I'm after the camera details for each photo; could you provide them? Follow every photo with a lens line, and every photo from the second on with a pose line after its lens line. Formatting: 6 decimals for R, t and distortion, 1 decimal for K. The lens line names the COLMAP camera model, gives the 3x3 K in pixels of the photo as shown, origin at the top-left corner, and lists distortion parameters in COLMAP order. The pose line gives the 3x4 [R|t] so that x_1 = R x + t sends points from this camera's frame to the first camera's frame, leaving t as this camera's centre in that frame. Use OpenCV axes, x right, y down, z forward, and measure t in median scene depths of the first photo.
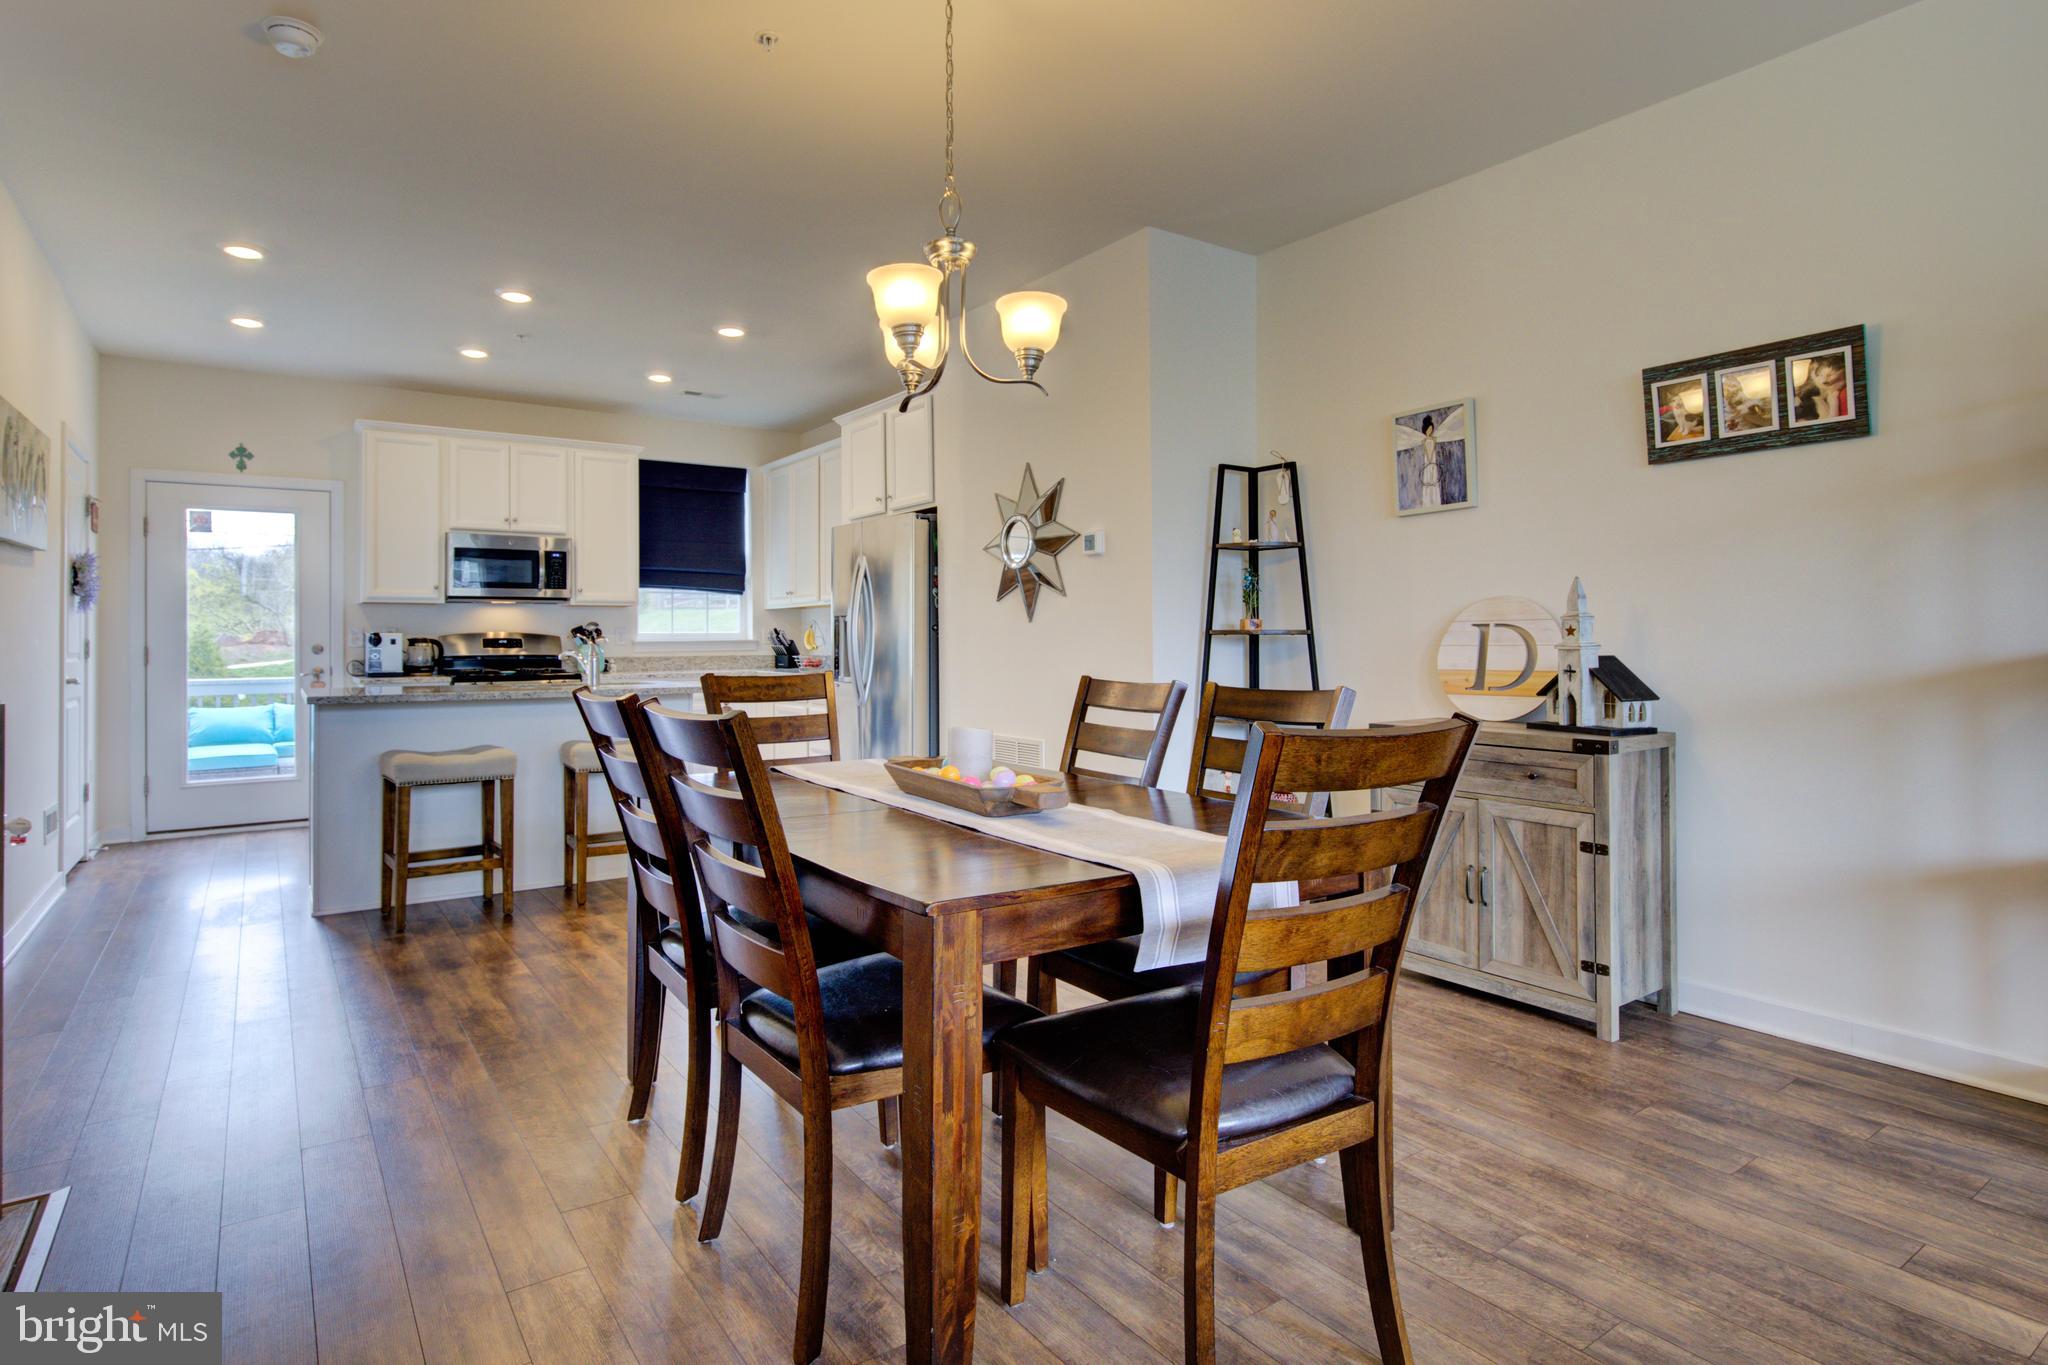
lens RADIAL K [[1072.7, 0, 932.7], [0, 1072.7, 627.5], [0, 0, 1]] dist [0.001450, 0.002864]
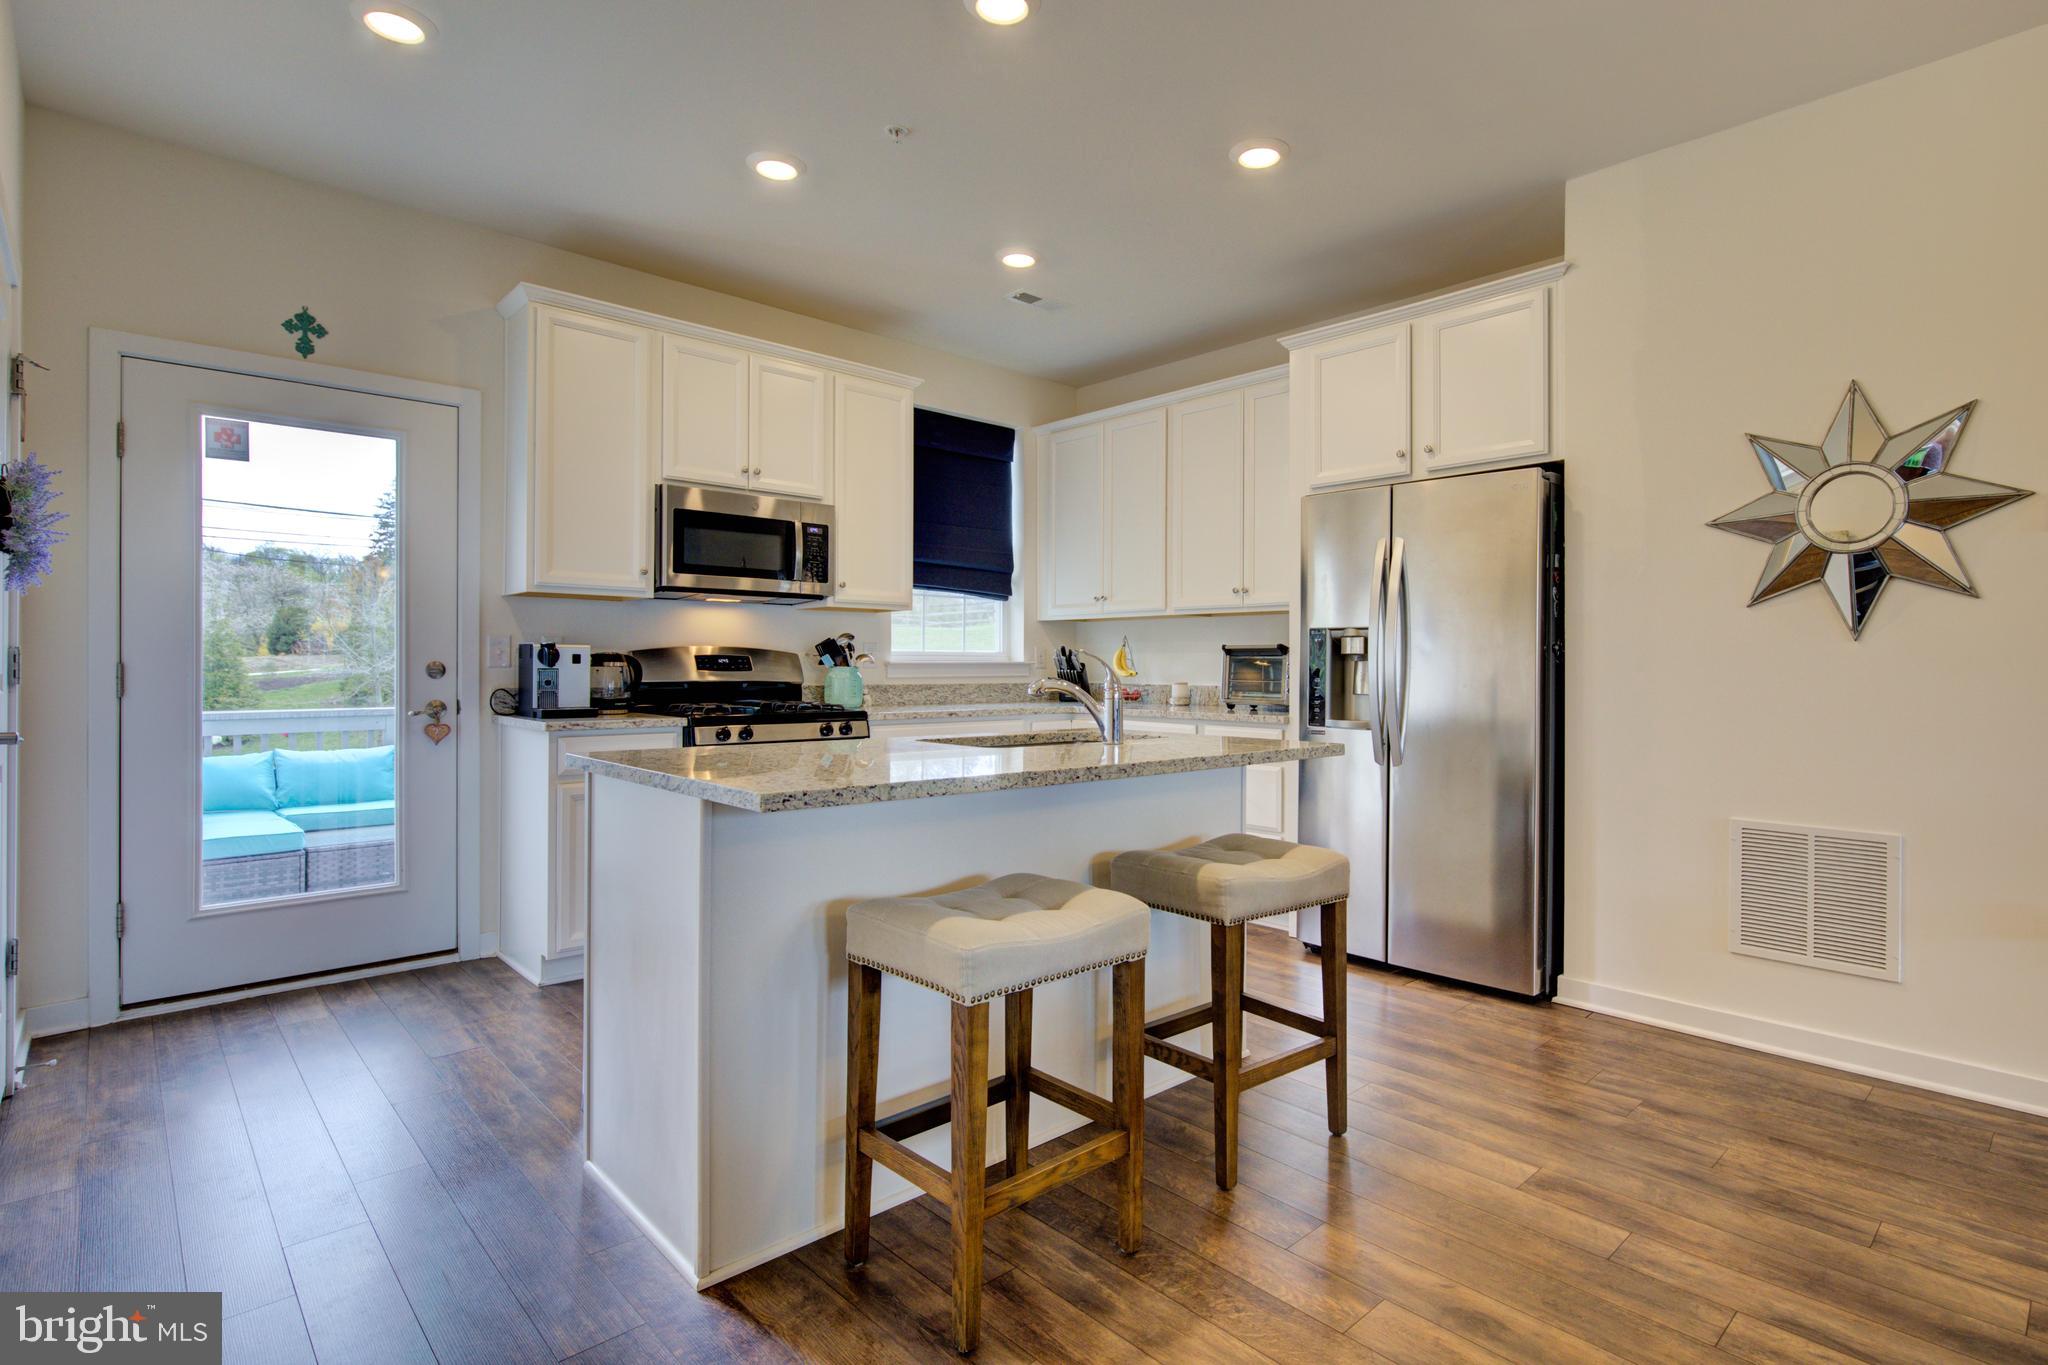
lens RADIAL K [[1013.0, 0, 1039.7], [0, 1013.0, 662.0], [0, 0, 1]] dist [0.003221, -0.000763]
pose [[0.982474, 0.012122, 0.186004, -0.339224], [-0.013888, 0.999870, 0.008197, 0.006465], [-0.185880, -0.010637, 0.982515, 0.375102]]
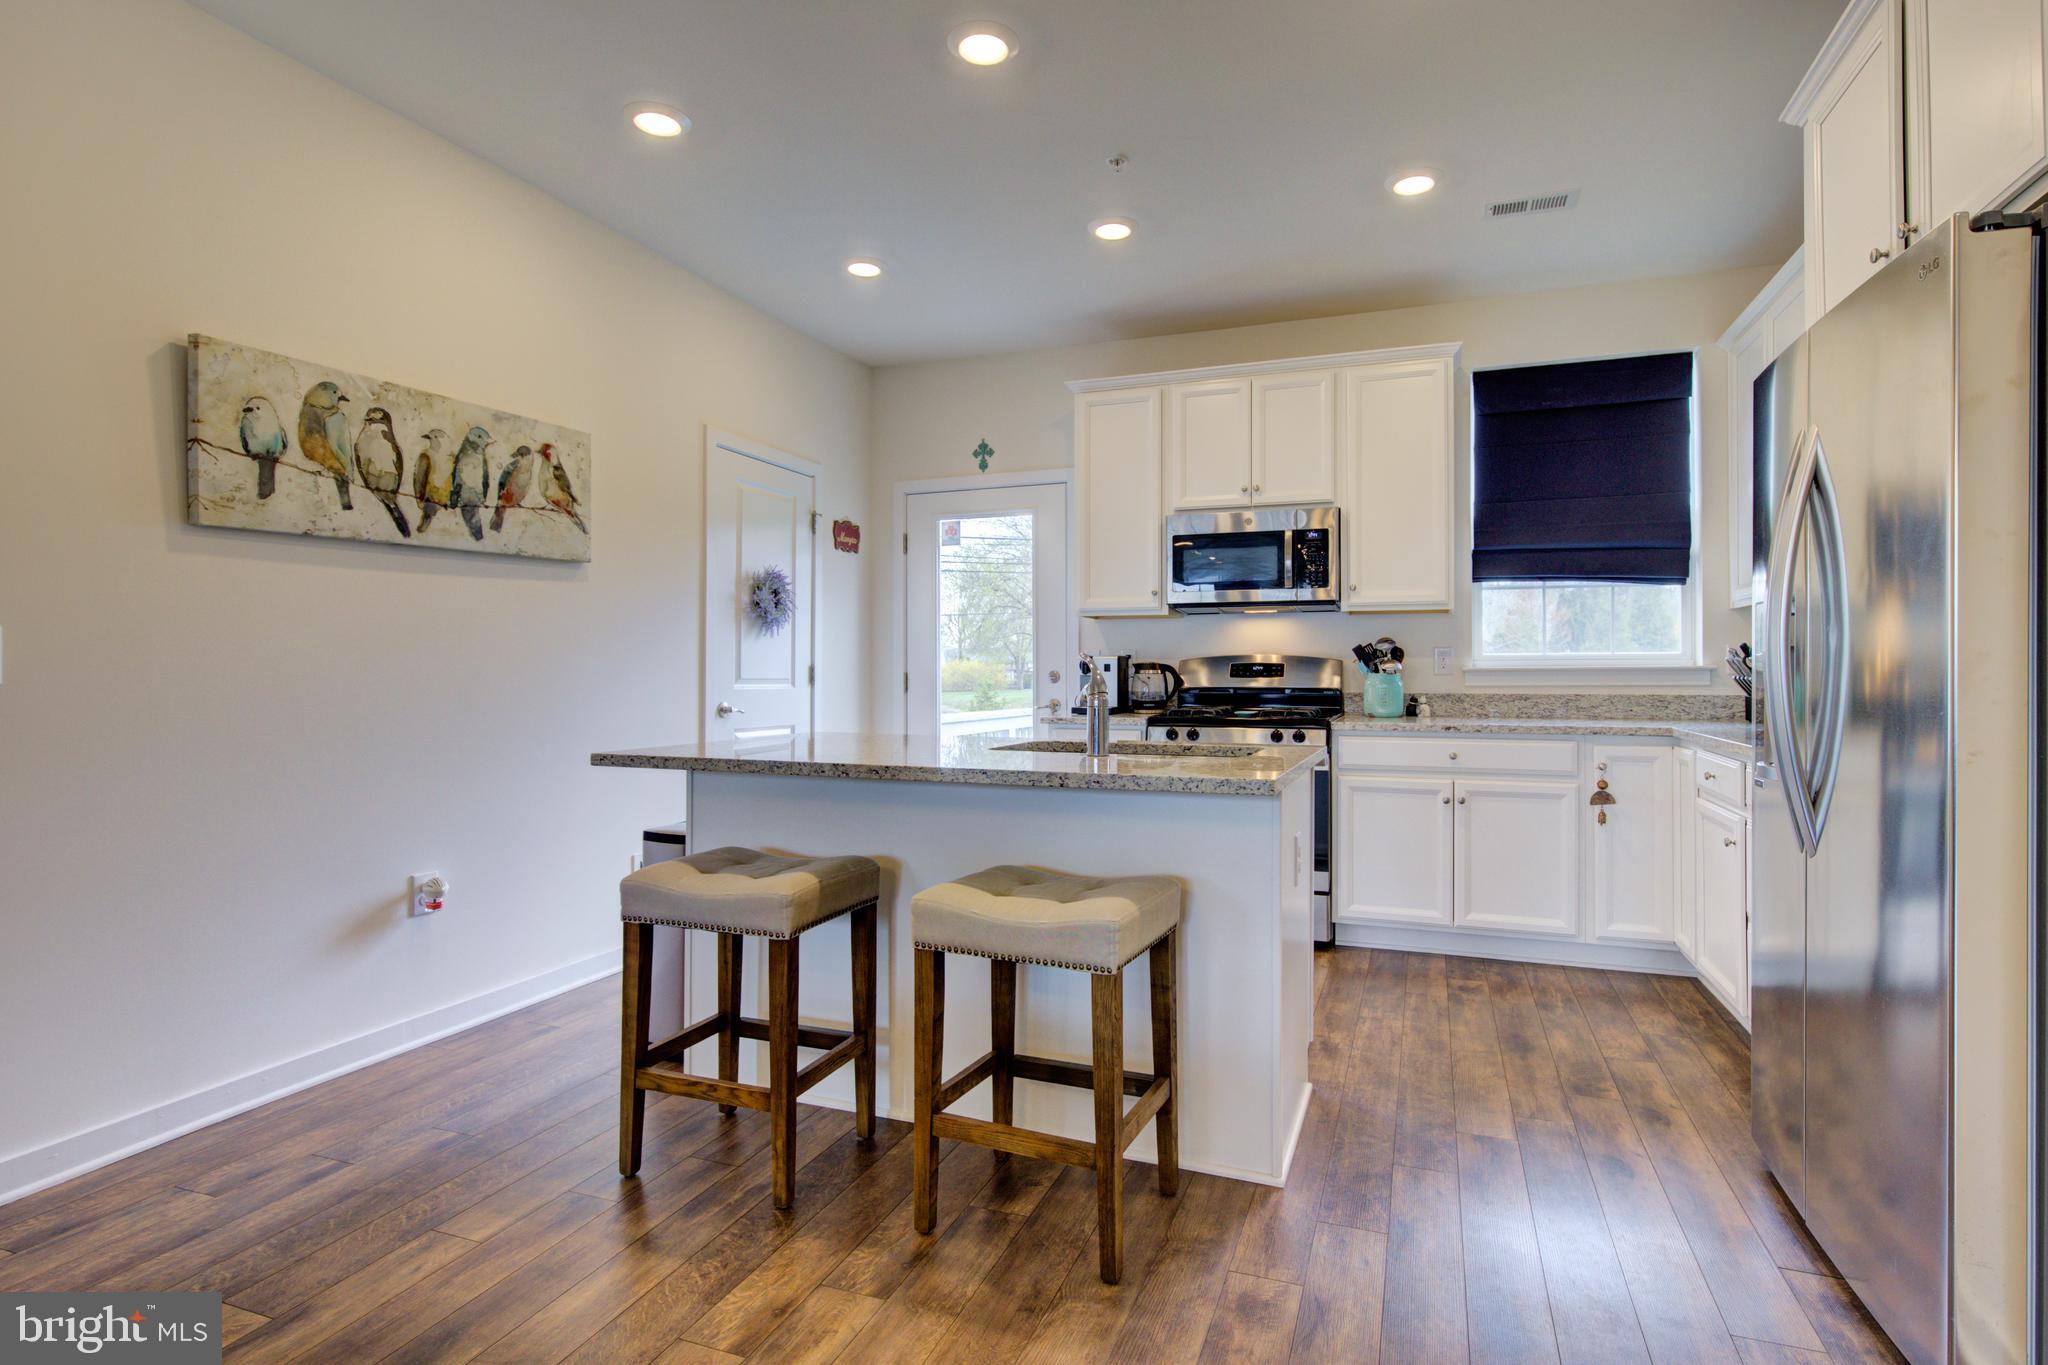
lens RADIAL K [[1013.0, 0, 1072.0], [0, 1013.0, 661.8], [0, 0, 1]] dist [0.003221, -0.000763]
pose [[0.616976, -0.001157, -0.786981, 0.043635], [0.007178, 0.999966, 0.004157, 0.005687], [0.786949, -0.008214, 0.616963, 0.519389]]
